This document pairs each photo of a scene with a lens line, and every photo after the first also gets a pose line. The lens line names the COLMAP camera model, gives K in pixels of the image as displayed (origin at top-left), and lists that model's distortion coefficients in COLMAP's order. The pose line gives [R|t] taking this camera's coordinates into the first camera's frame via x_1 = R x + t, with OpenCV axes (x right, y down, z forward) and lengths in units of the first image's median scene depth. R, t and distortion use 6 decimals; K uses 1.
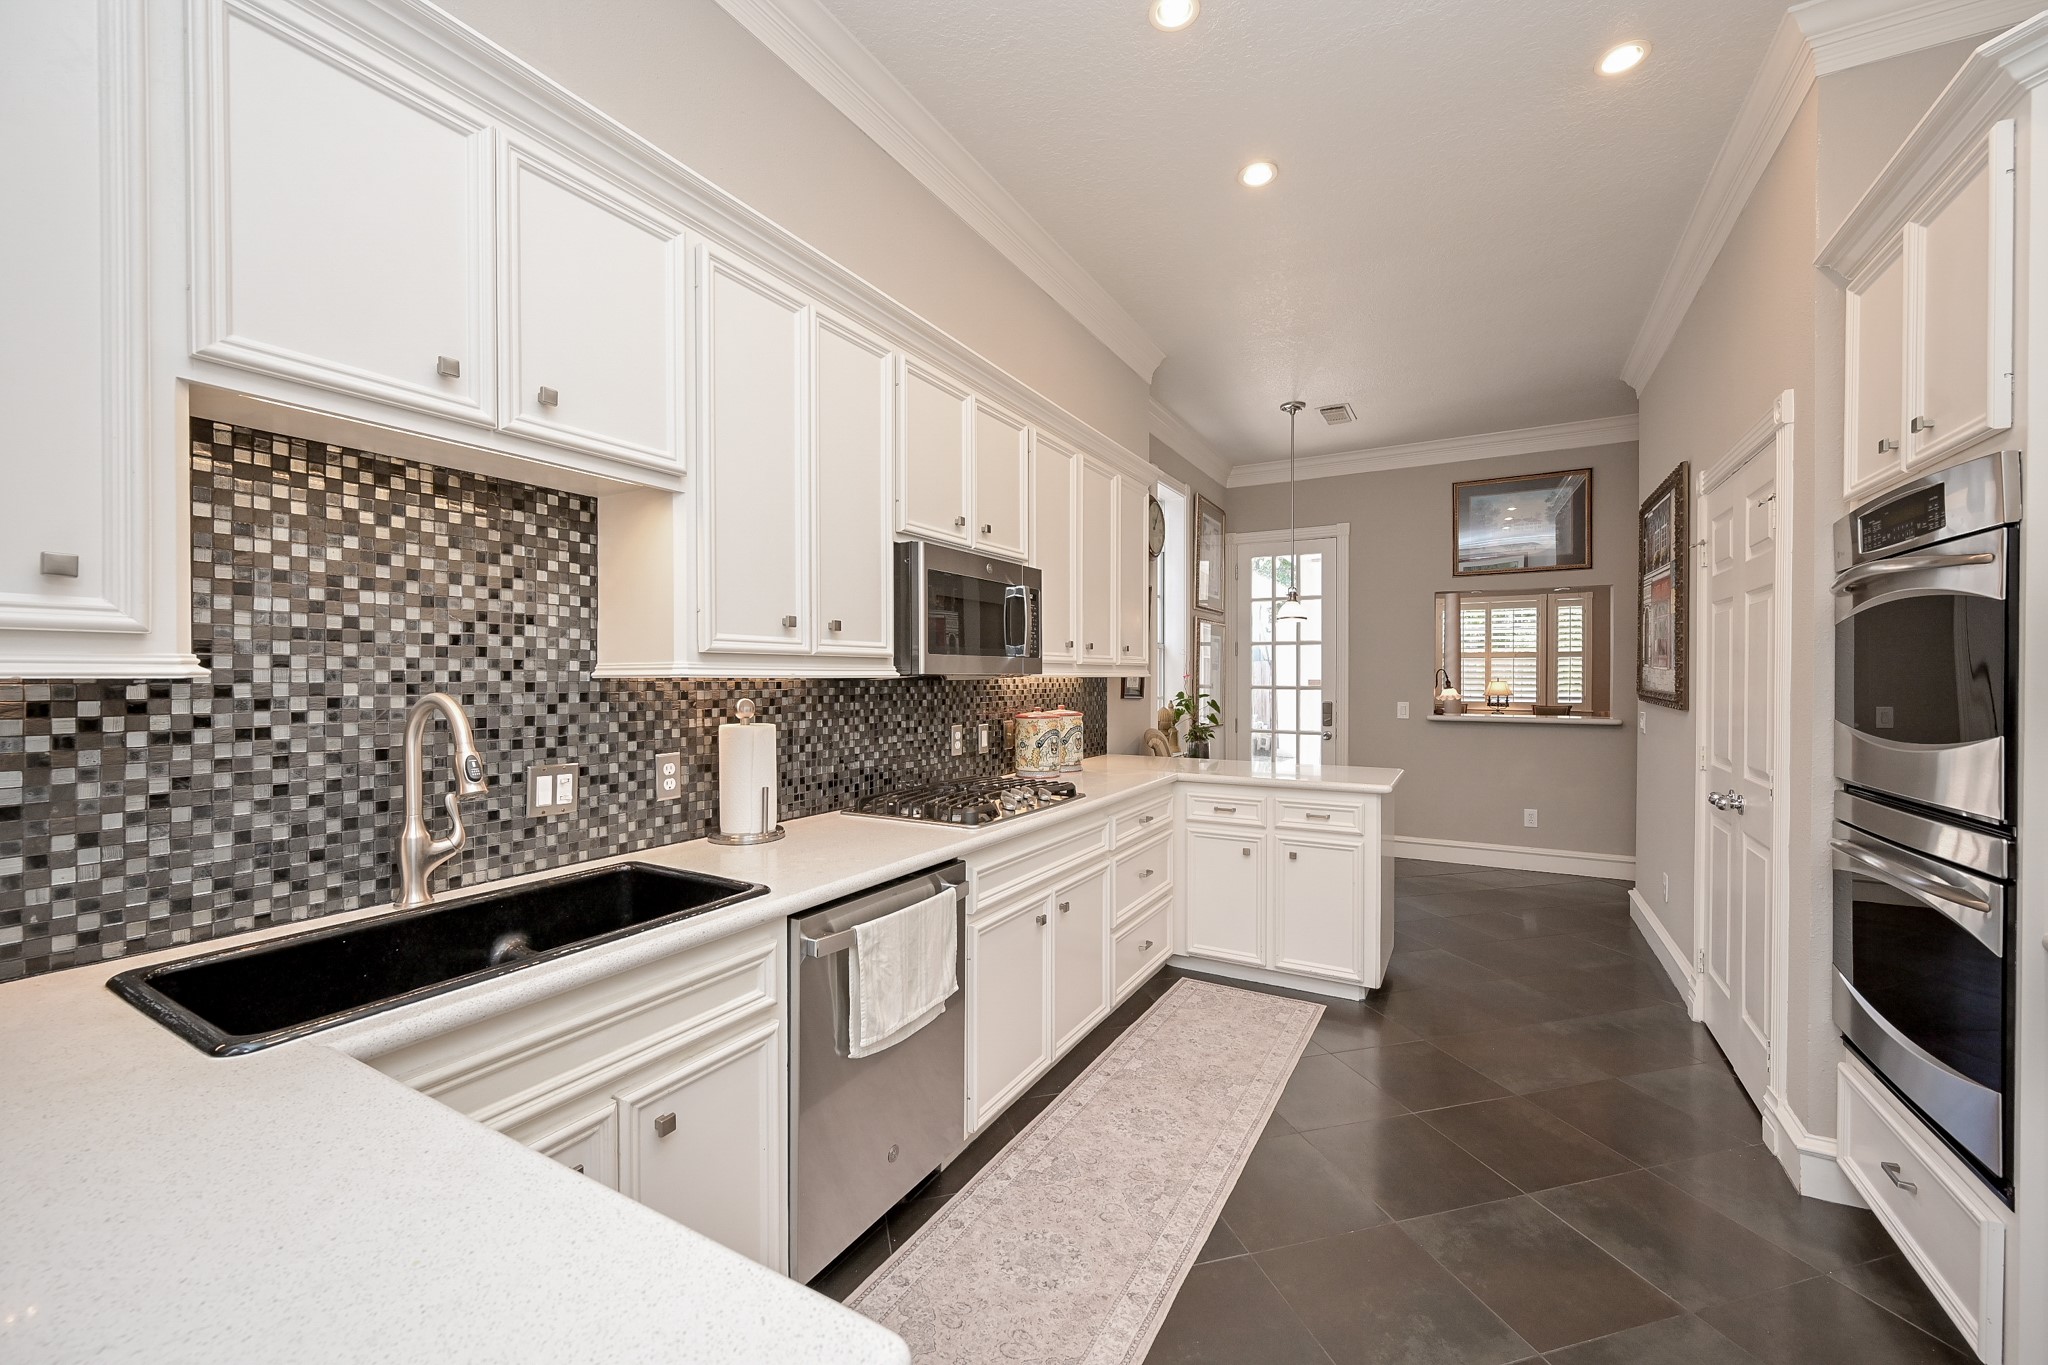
lens RADIAL K [[803.4, 0, 1024.0], [0, 803.4, 685.5], [0, 0, 1]] dist [-0.002311, 0.000775]
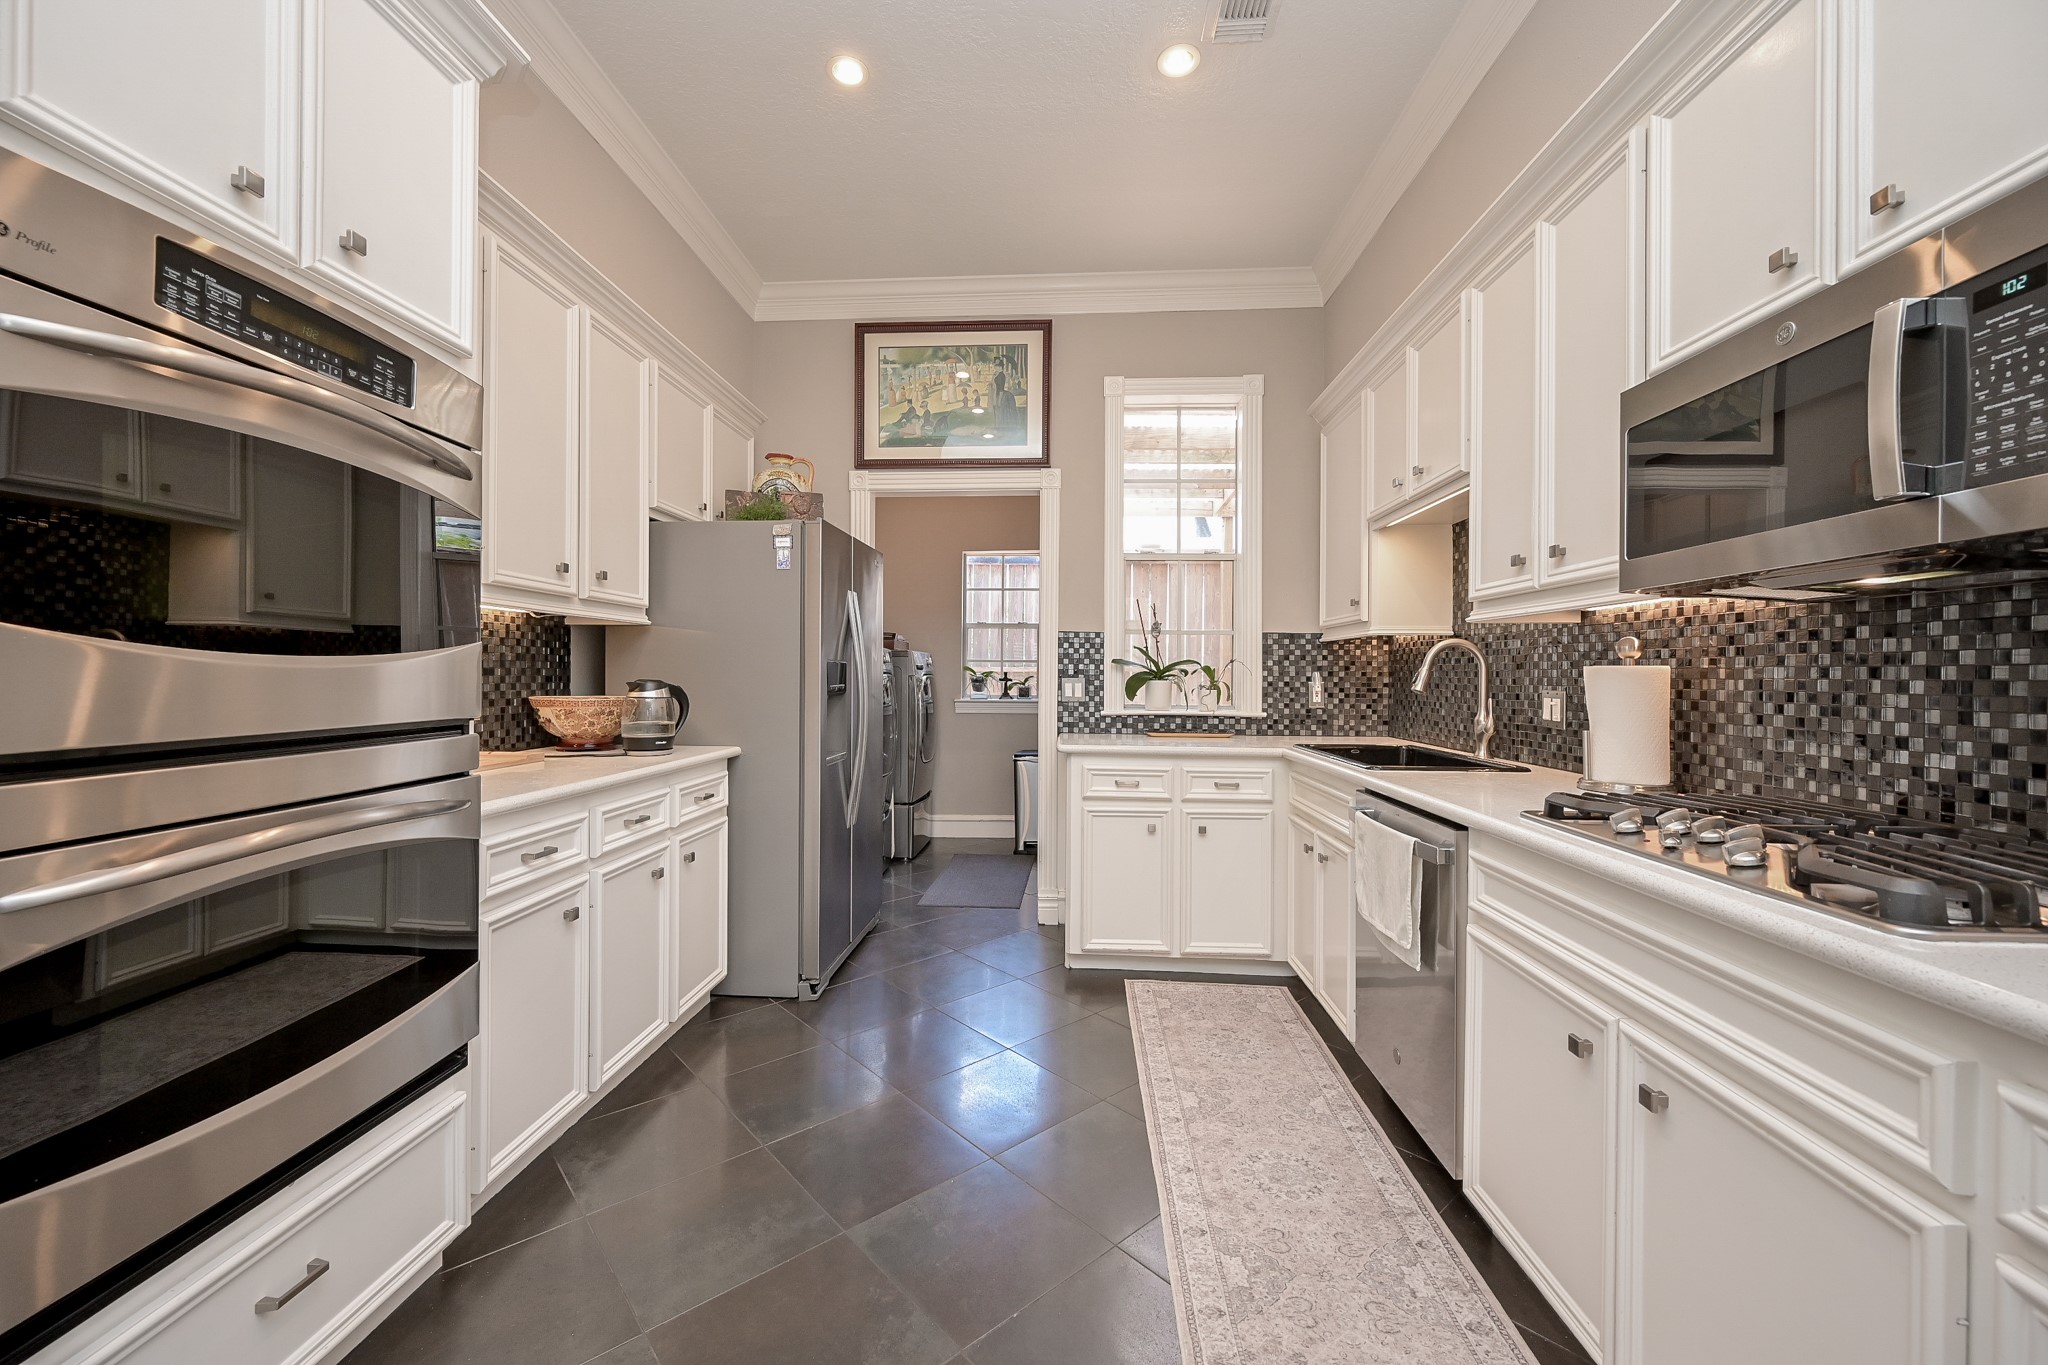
lens RADIAL K [[803.4, 0, 1014.4], [0, 803.4, 674.2], [0, 0, 1]] dist [-0.002311, 0.000775]
pose [[-0.899640, -0.006196, -0.436588, 0.587783], [-0.011641, 0.999884, 0.009798, 0.050397], [0.436477, 0.013897, -0.899608, 1.322085]]
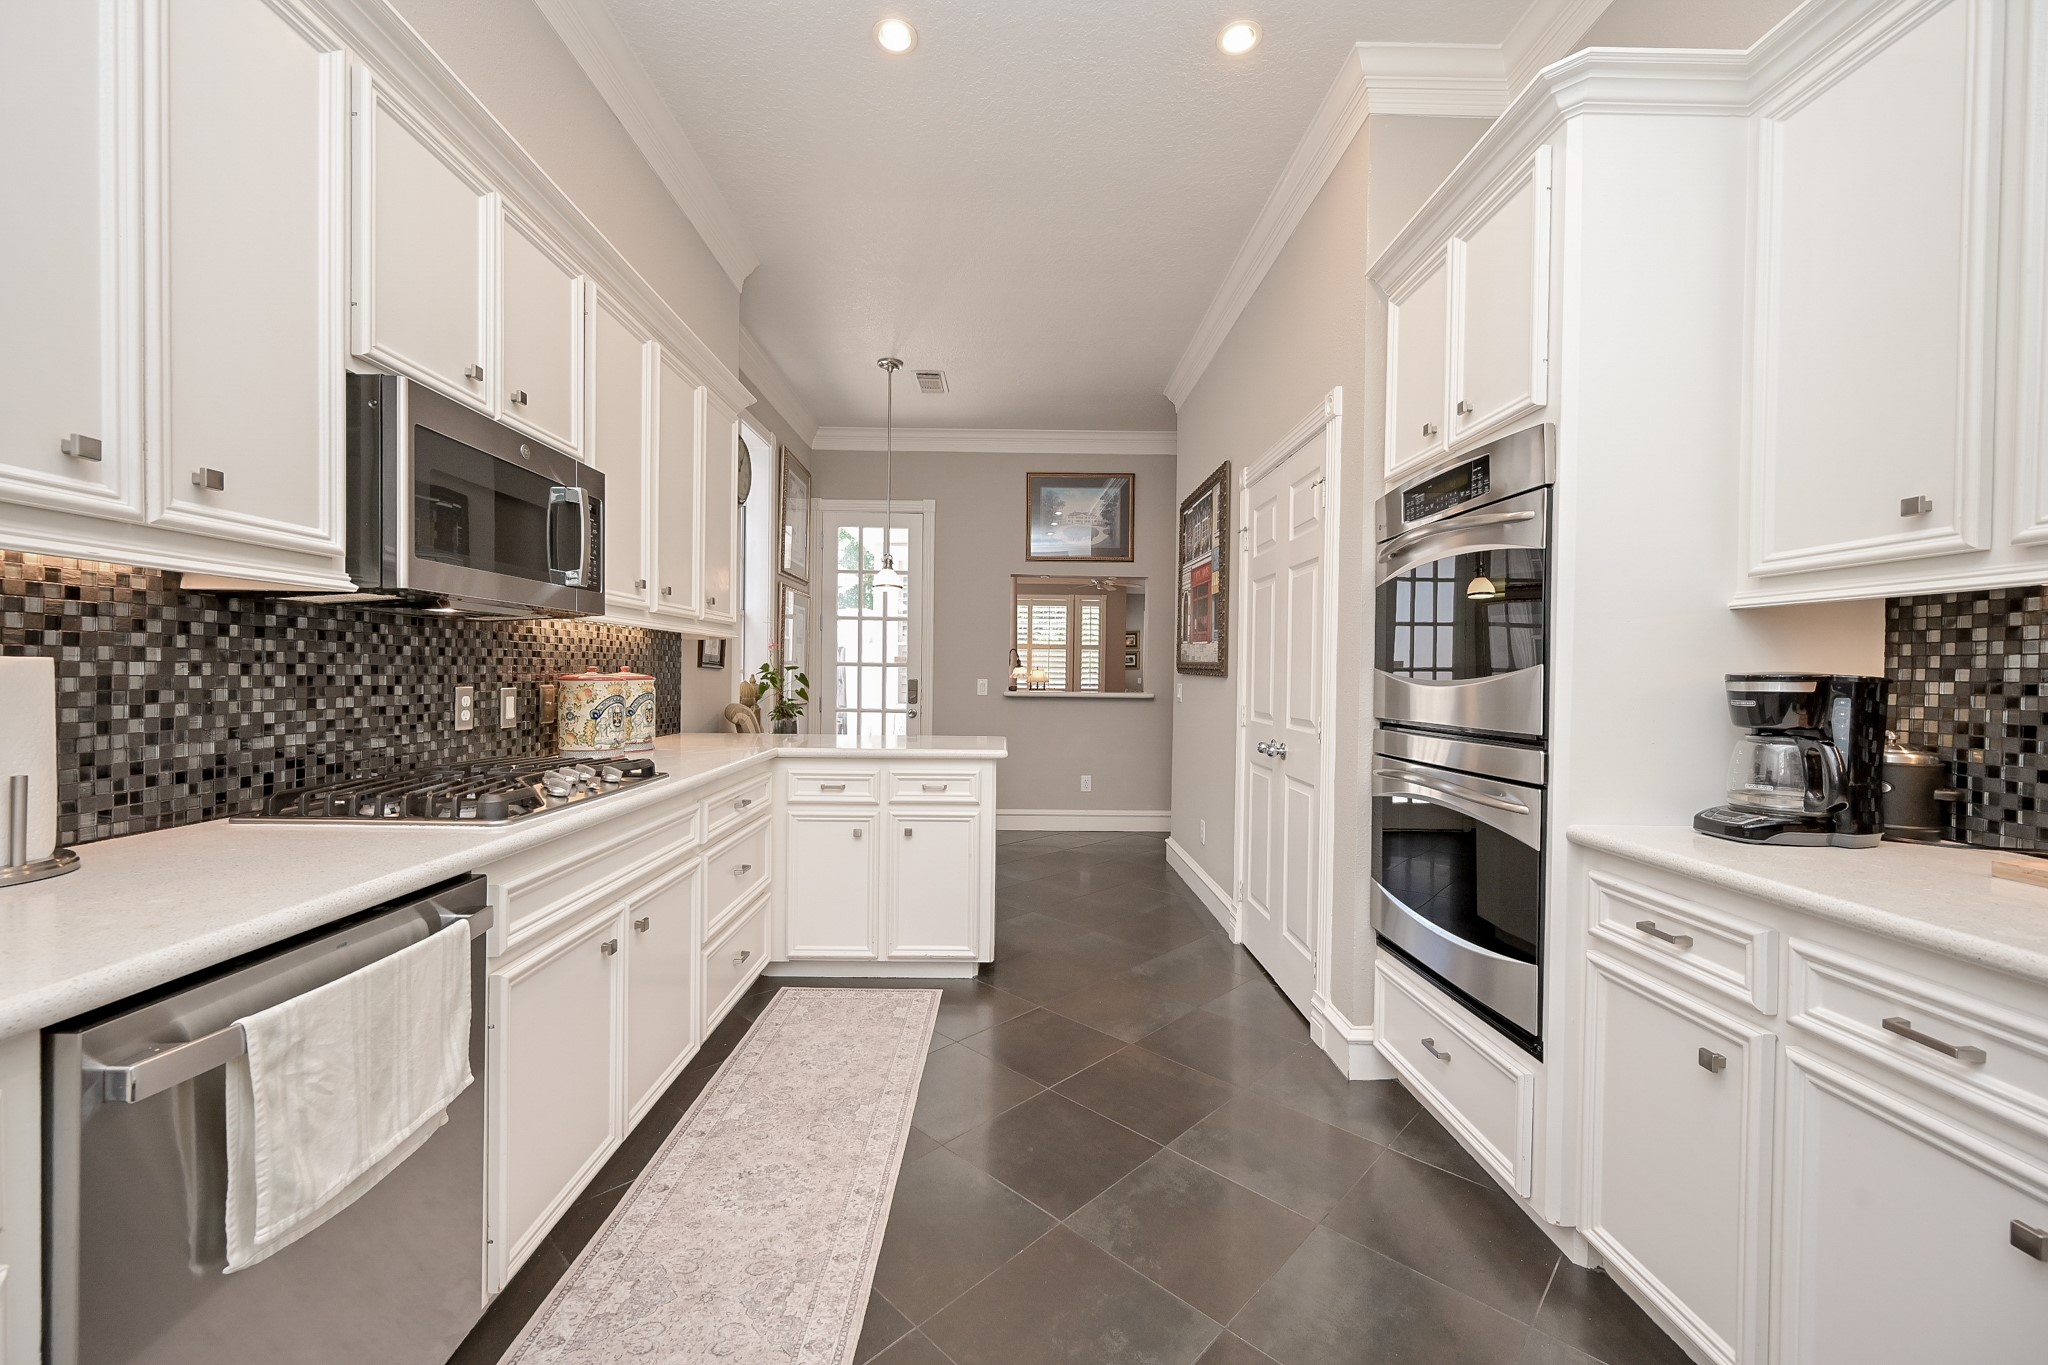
lens RADIAL K [[803.4, 0, 1015.5], [0, 803.4, 683.3], [0, 0, 1]] dist [-0.002311, 0.000775]
pose [[0.864276, 0.004519, 0.502997, -0.026788], [-0.007509, 0.999964, 0.003917, 0.051983], [-0.502961, -0.007162, 0.864279, 0.205333]]
